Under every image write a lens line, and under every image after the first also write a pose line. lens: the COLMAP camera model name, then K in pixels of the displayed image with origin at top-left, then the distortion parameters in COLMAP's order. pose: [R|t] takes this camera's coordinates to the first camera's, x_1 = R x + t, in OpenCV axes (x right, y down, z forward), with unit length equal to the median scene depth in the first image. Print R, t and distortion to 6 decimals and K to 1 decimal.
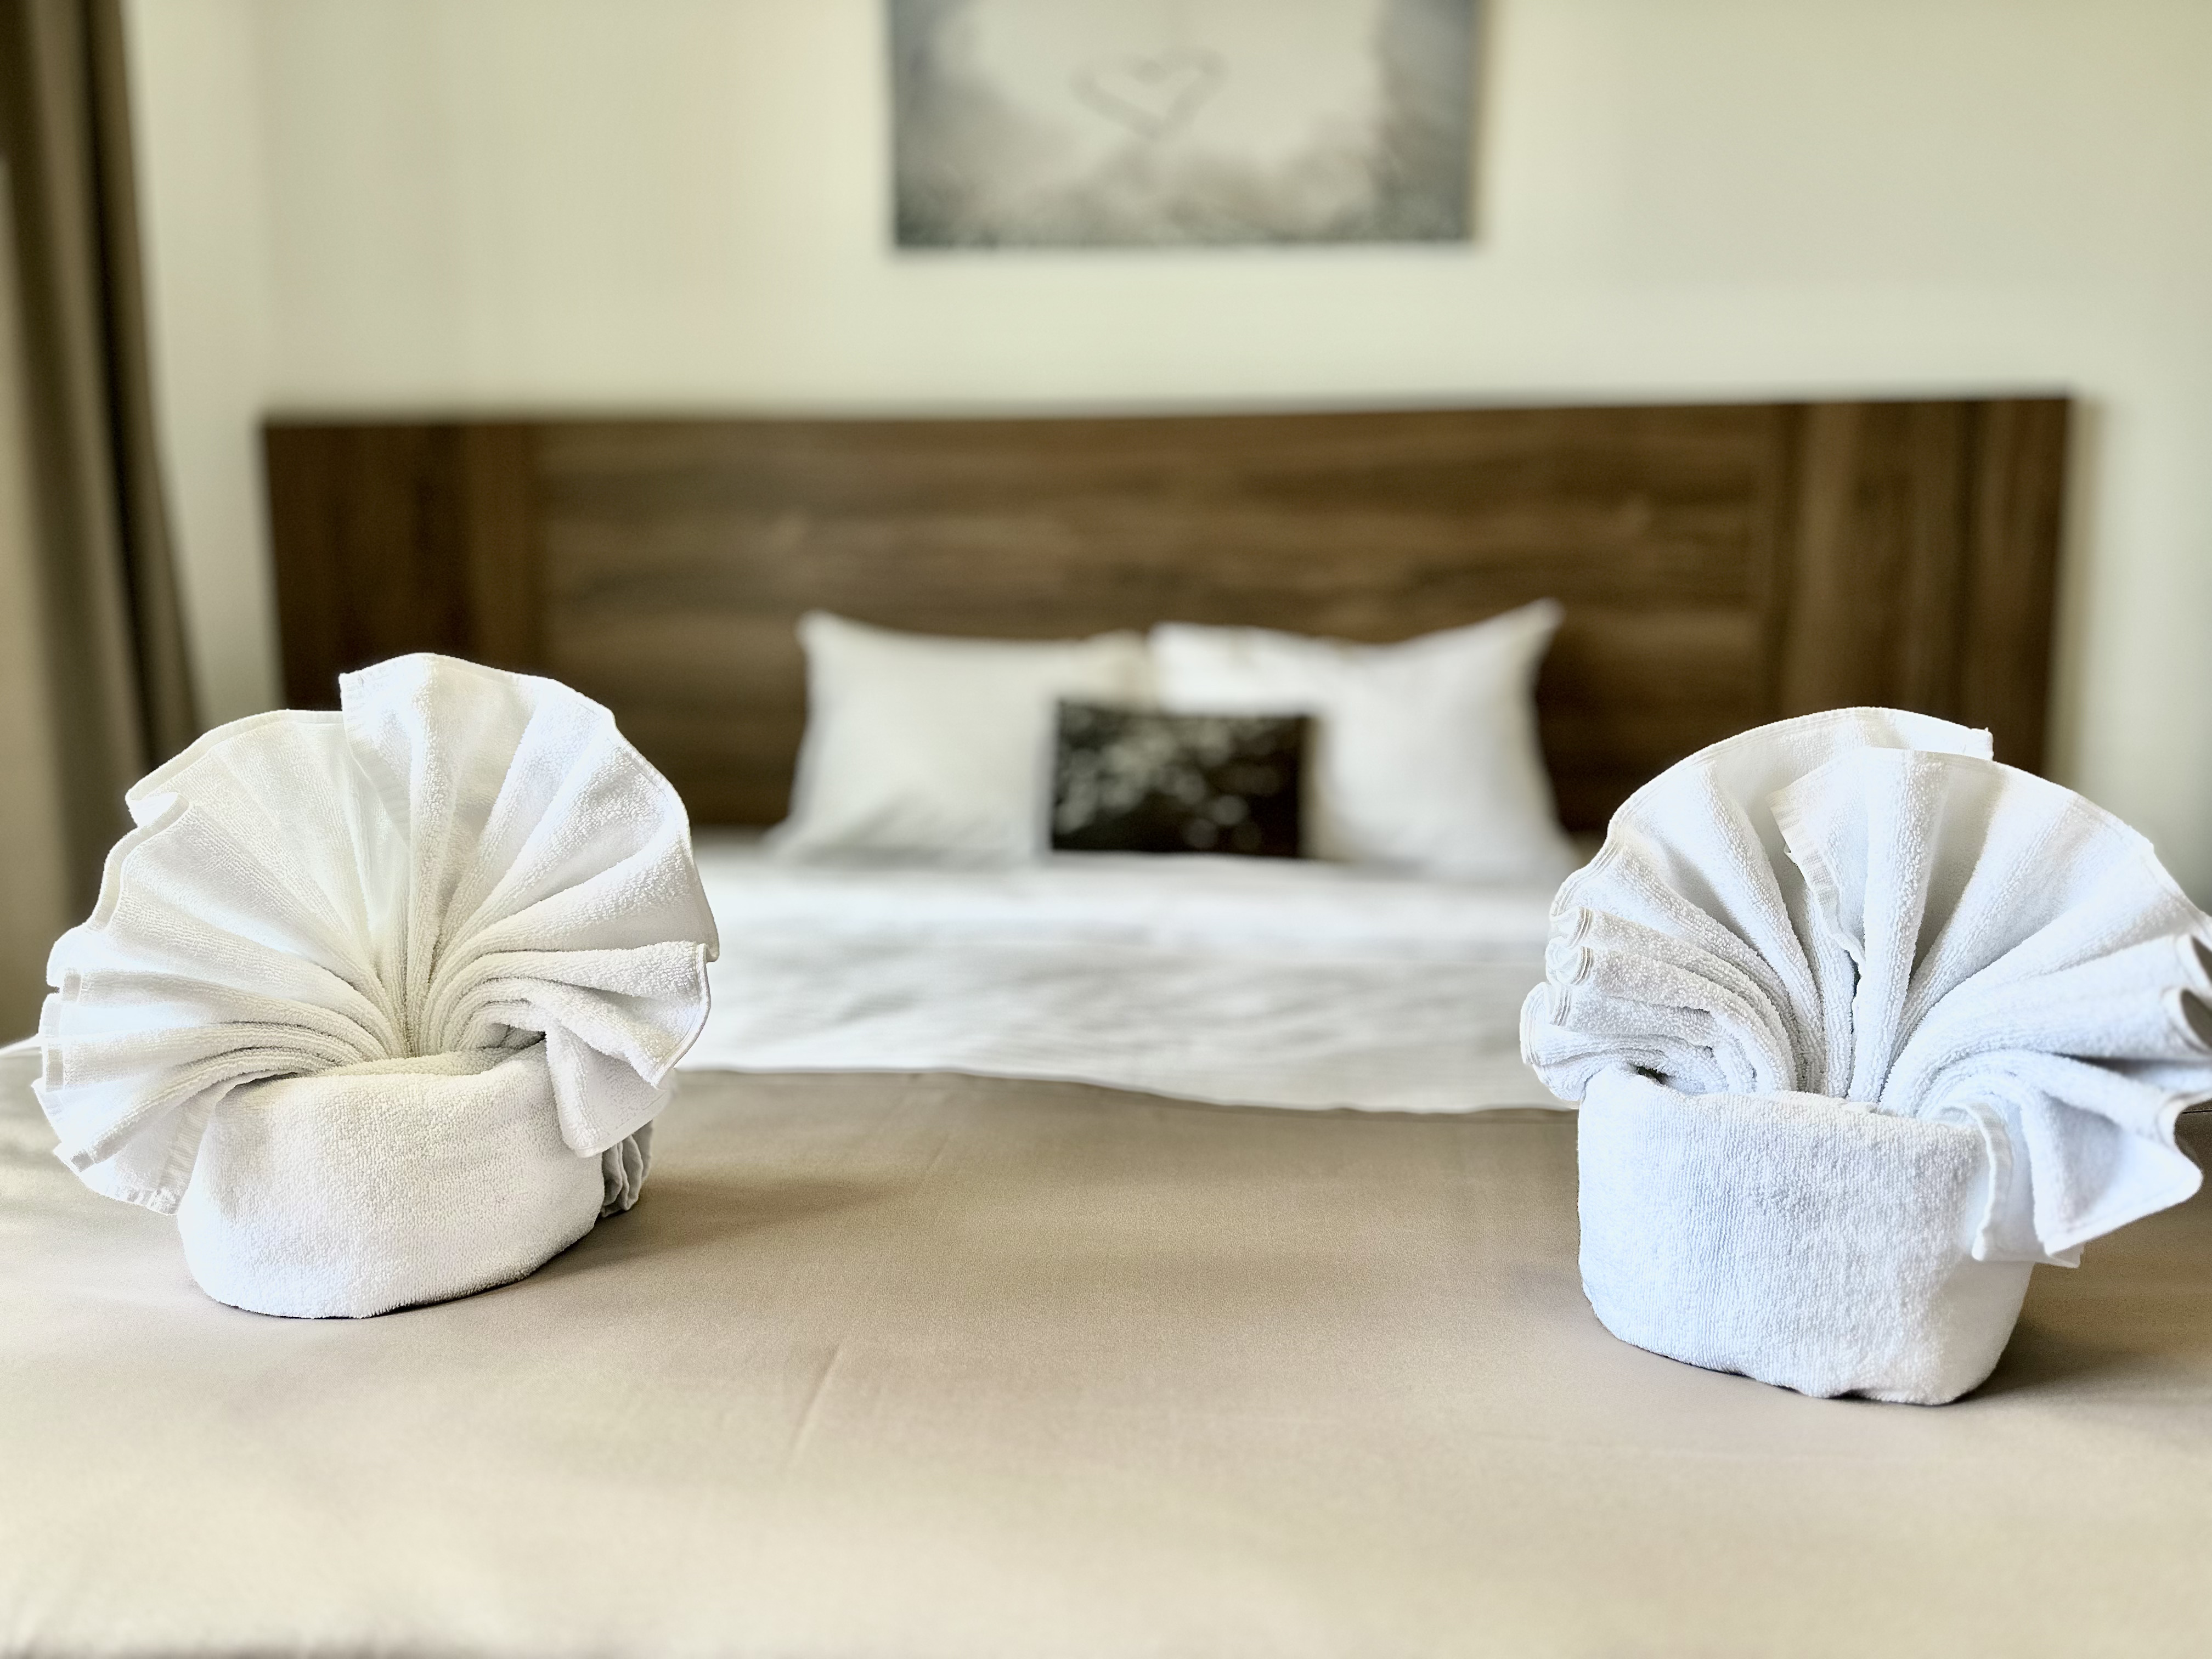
lens RADIAL K [[1582.7, 0, 1106.0], [0, 1582.7, 829.5], [0, 0, 1]] dist [-0.004237, -0.002418]
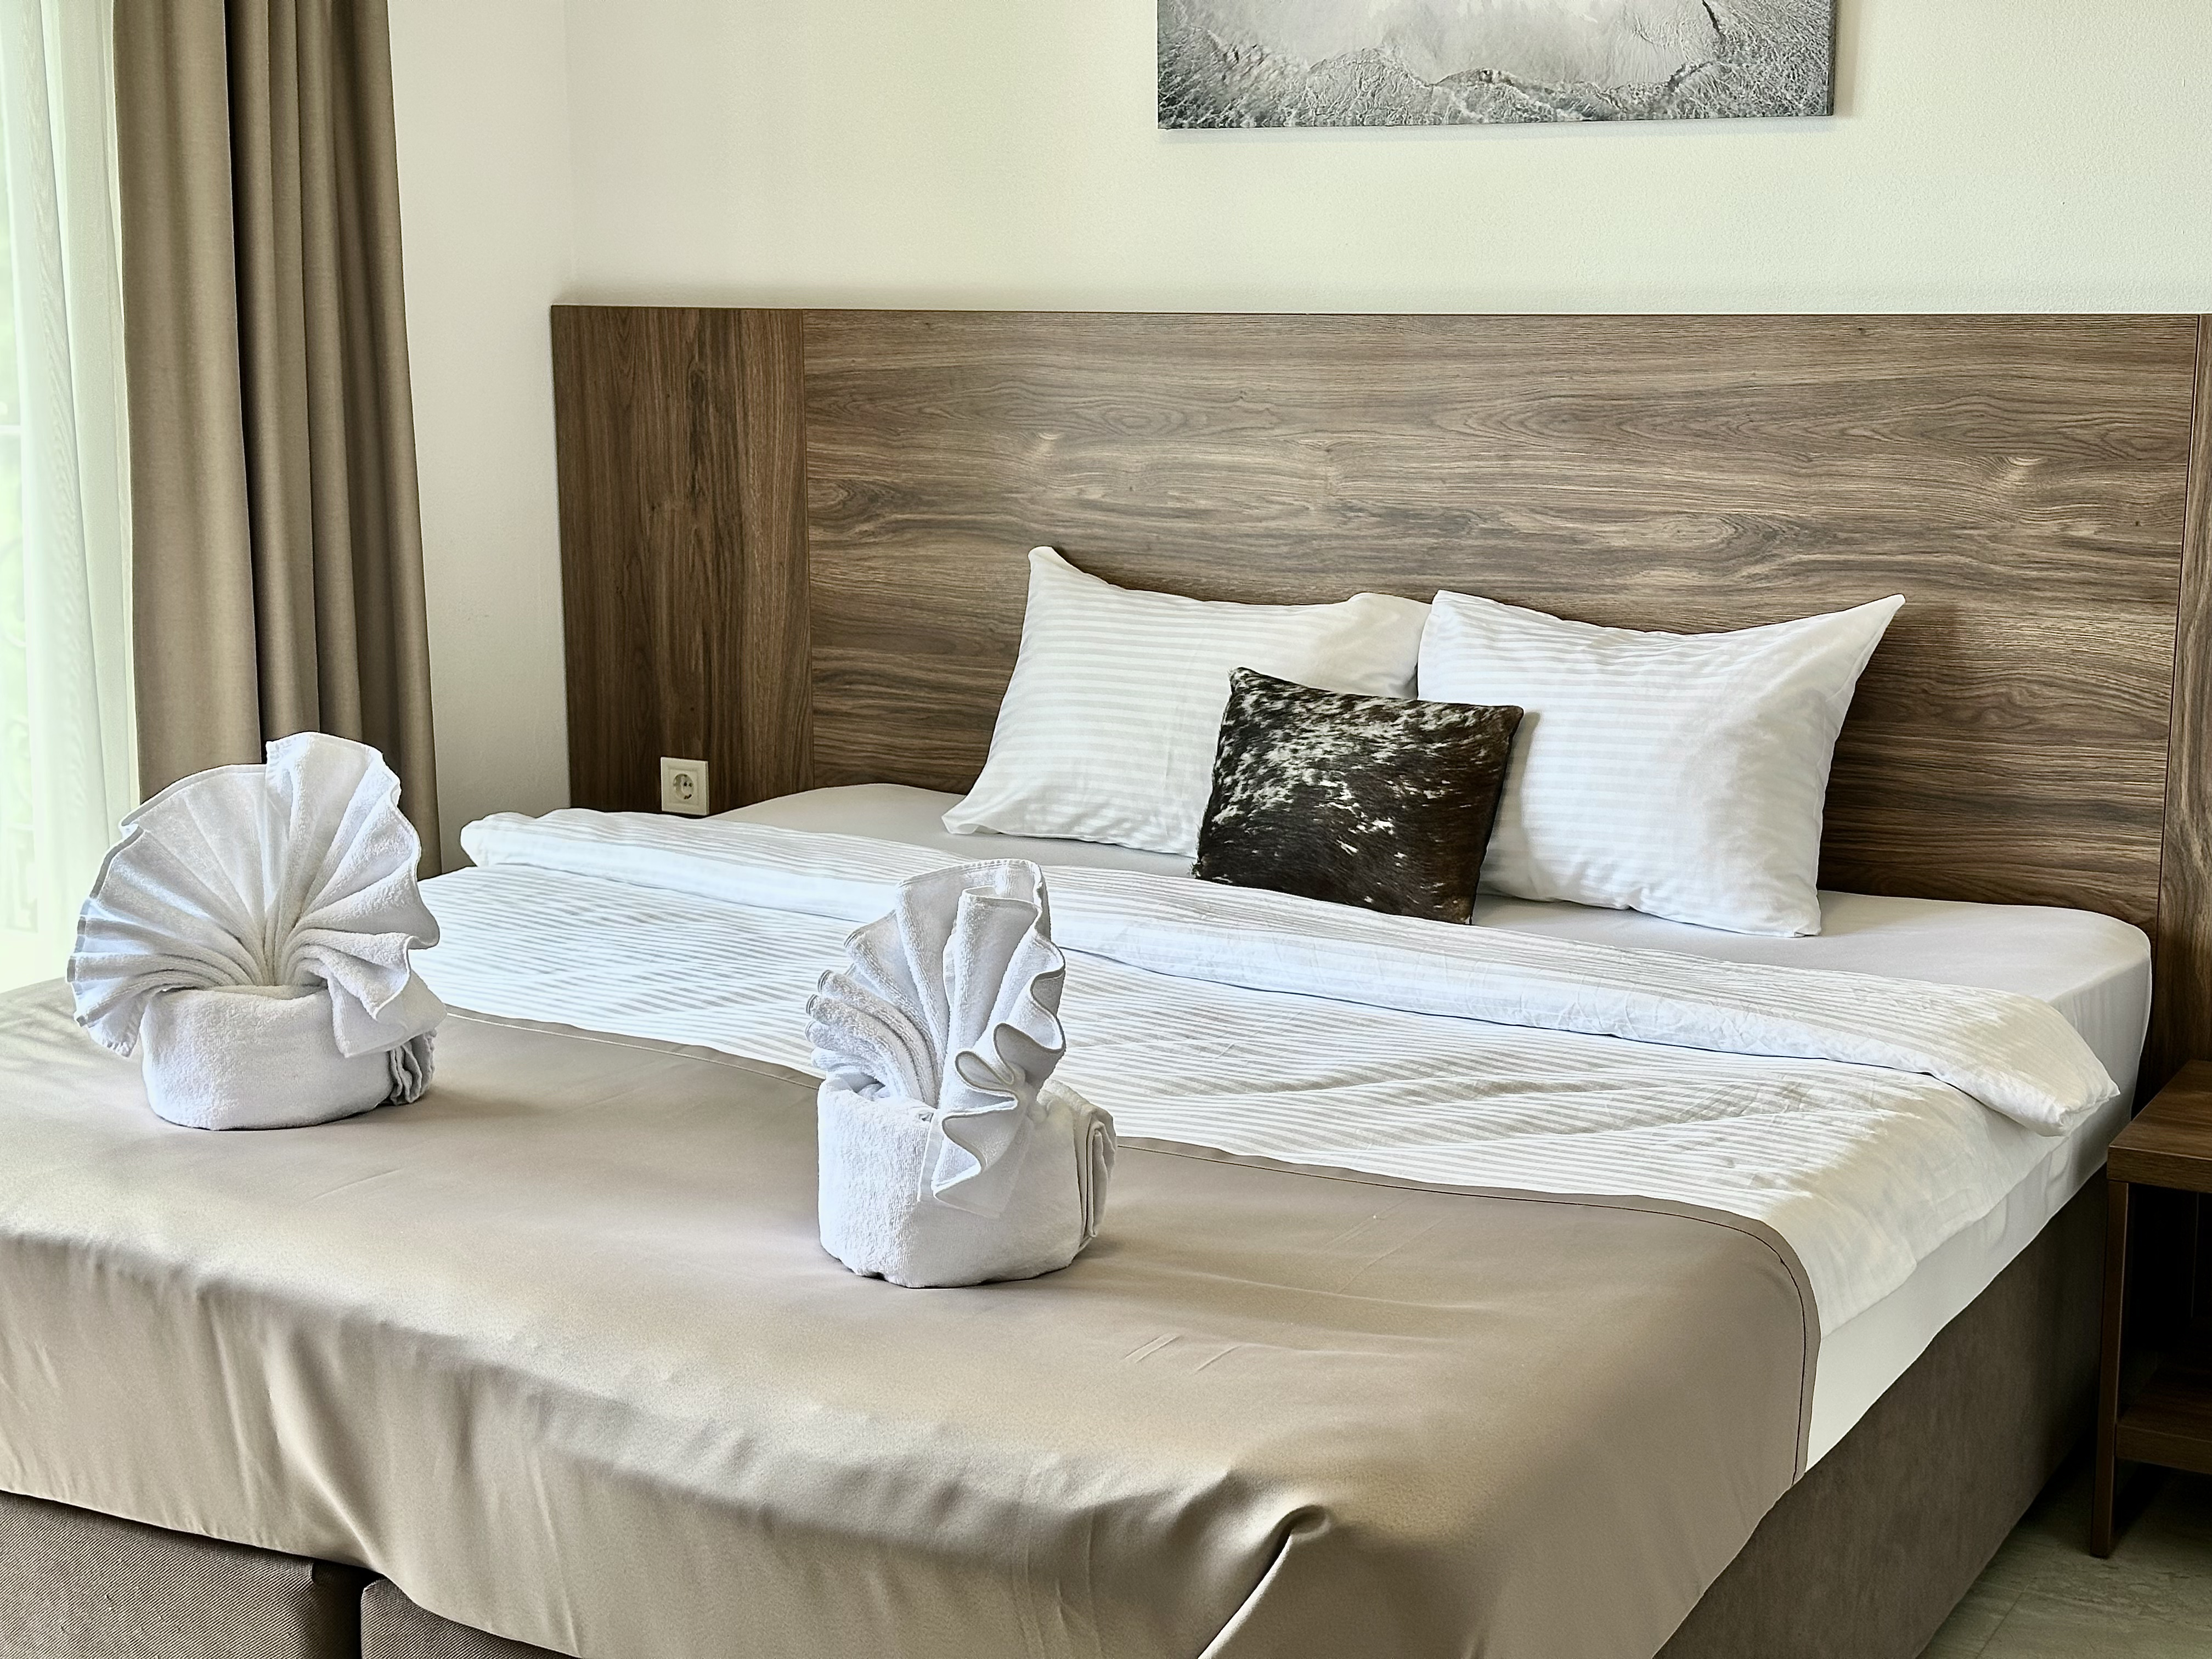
lens RADIAL K [[3063.9, 0, 1106.0], [0, 3063.9, 829.5], [0, 0, 1]] dist [0.189874, -0.487070]
pose [[0.896096, 0.087075, -0.435235, 1.670856], [-0.063474, 0.995629, 0.068506, -0.284785], [0.439298, -0.033762, 0.897707, -1.457642]]
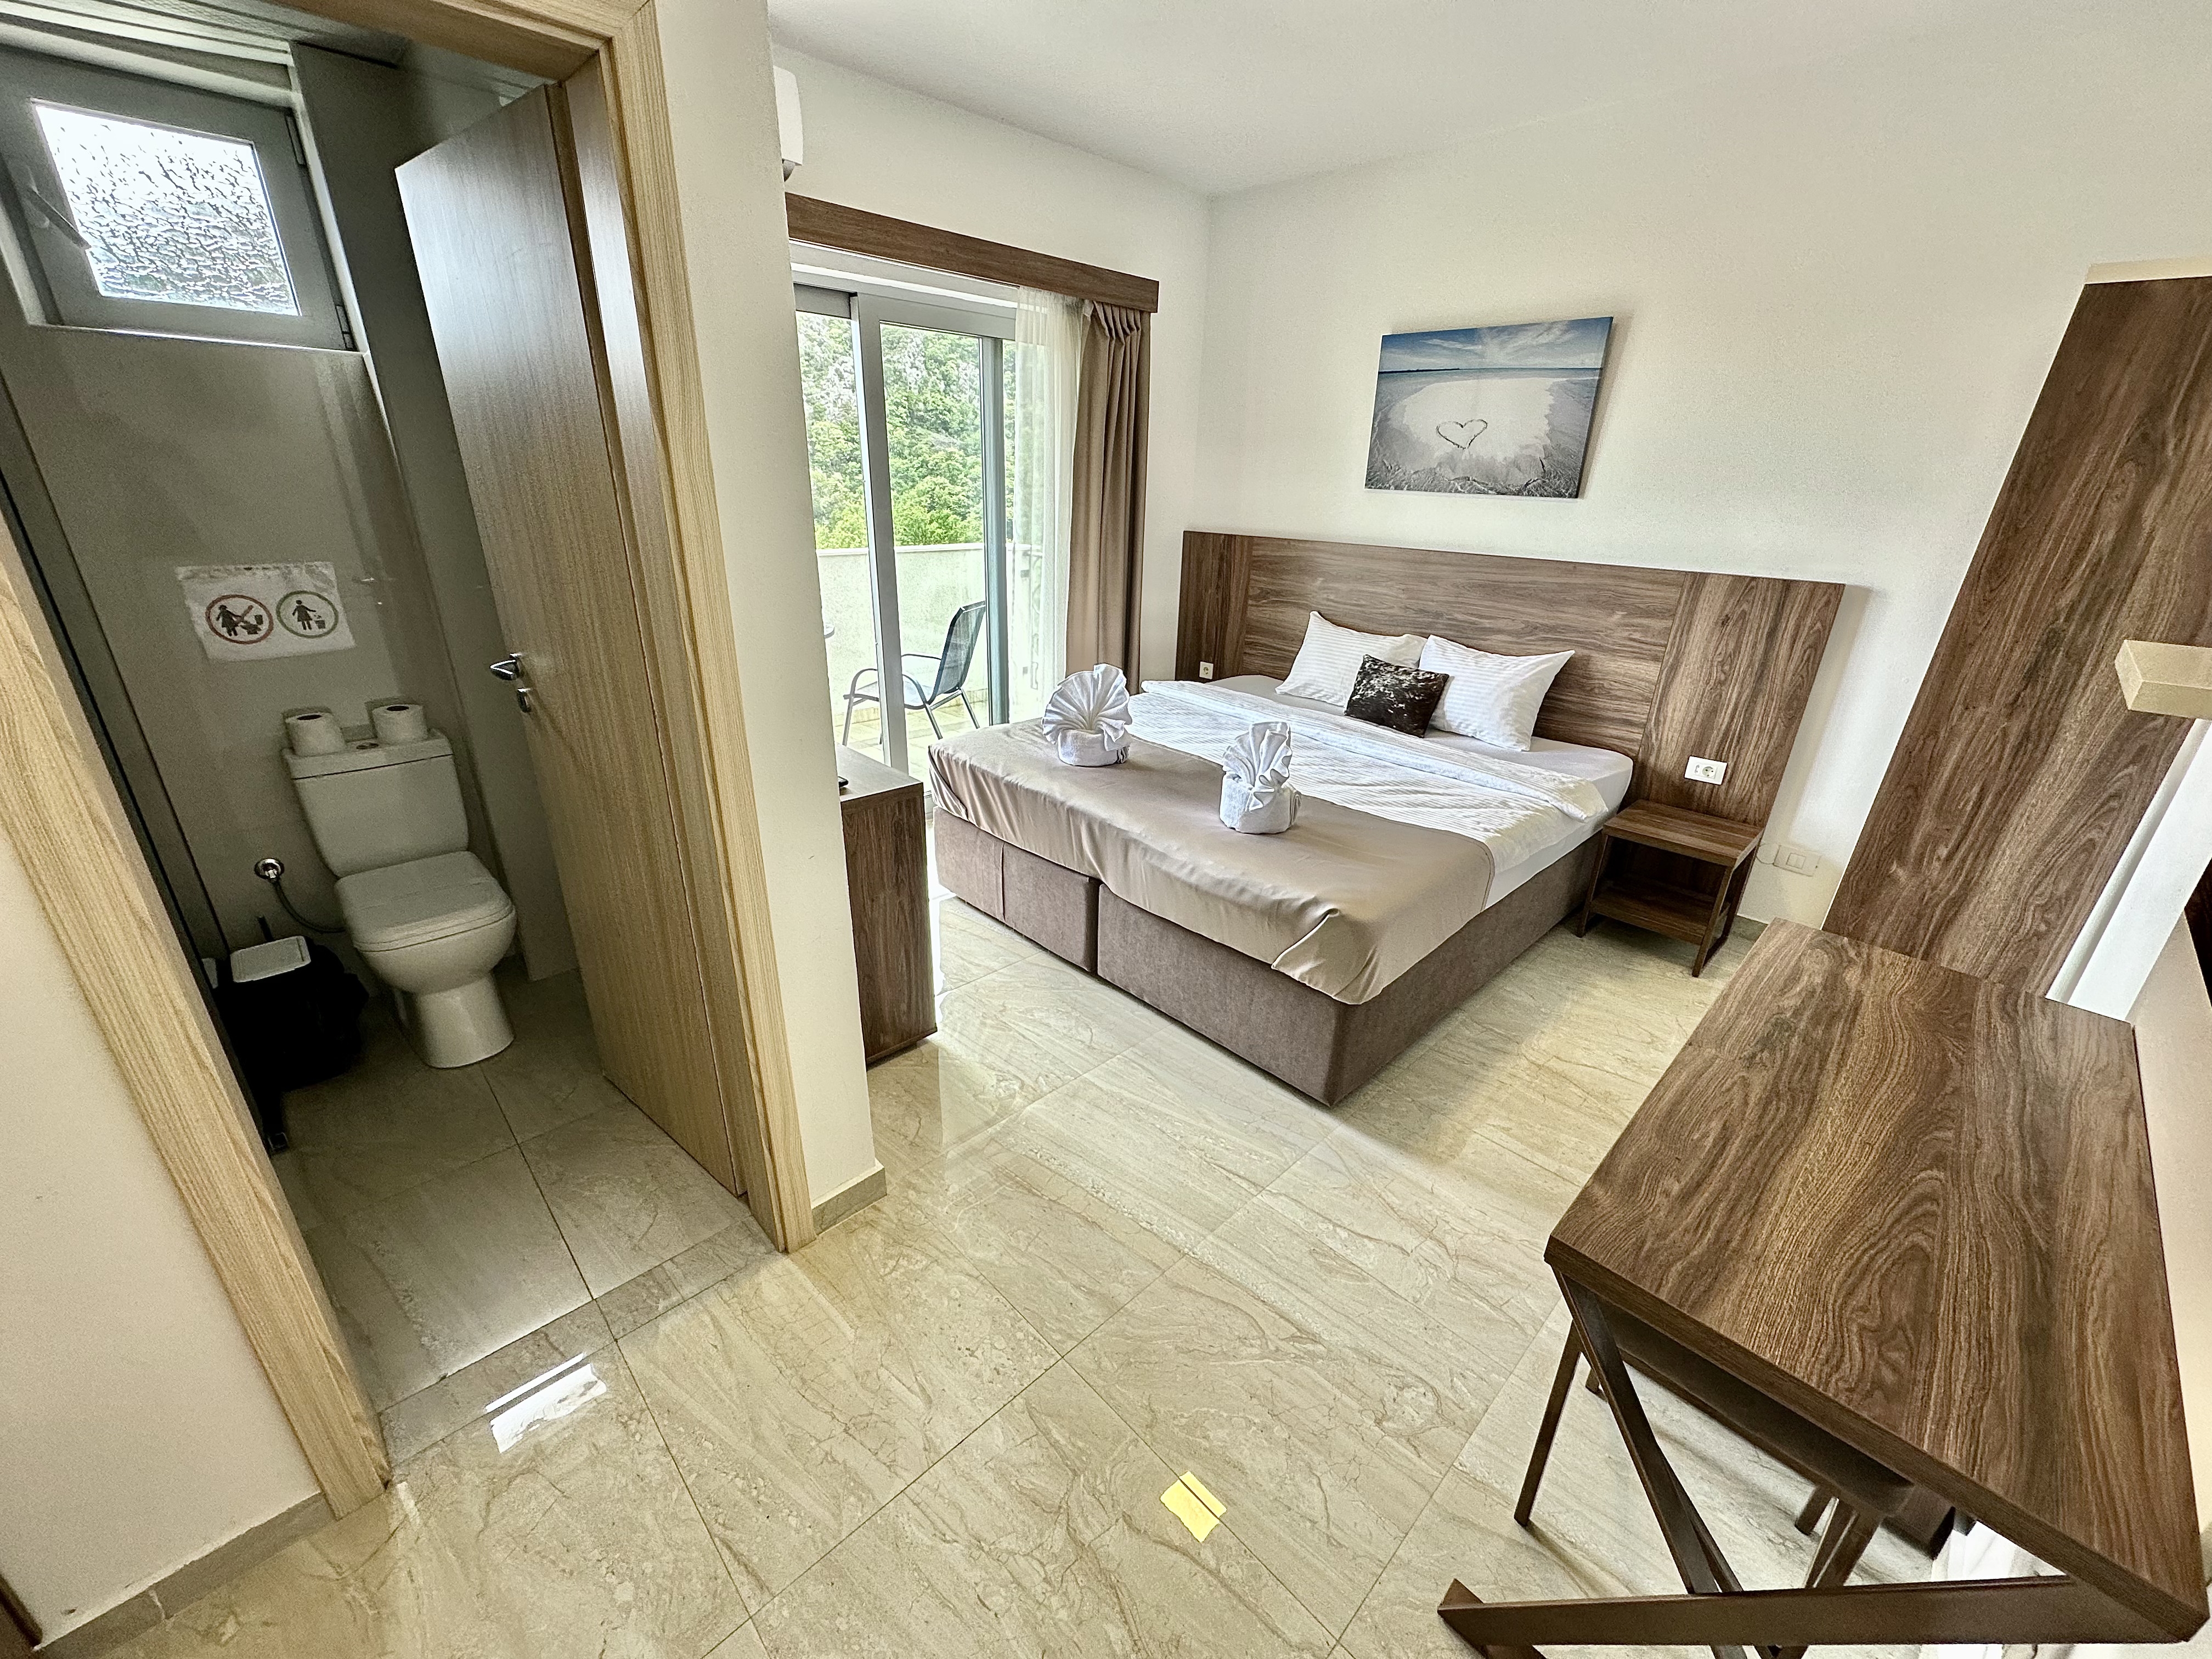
lens RADIAL K [[872.6, 0, 1106.0], [0, 872.6, 829.5], [0, 0, 1]] dist [-0.011087, 0.000184]
pose [[0.744829, 0.275395, -0.607773, 1.808583], [-0.121078, 0.951515, 0.282770, -0.465422], [0.656179, -0.137027, 0.742060, -1.585319]]
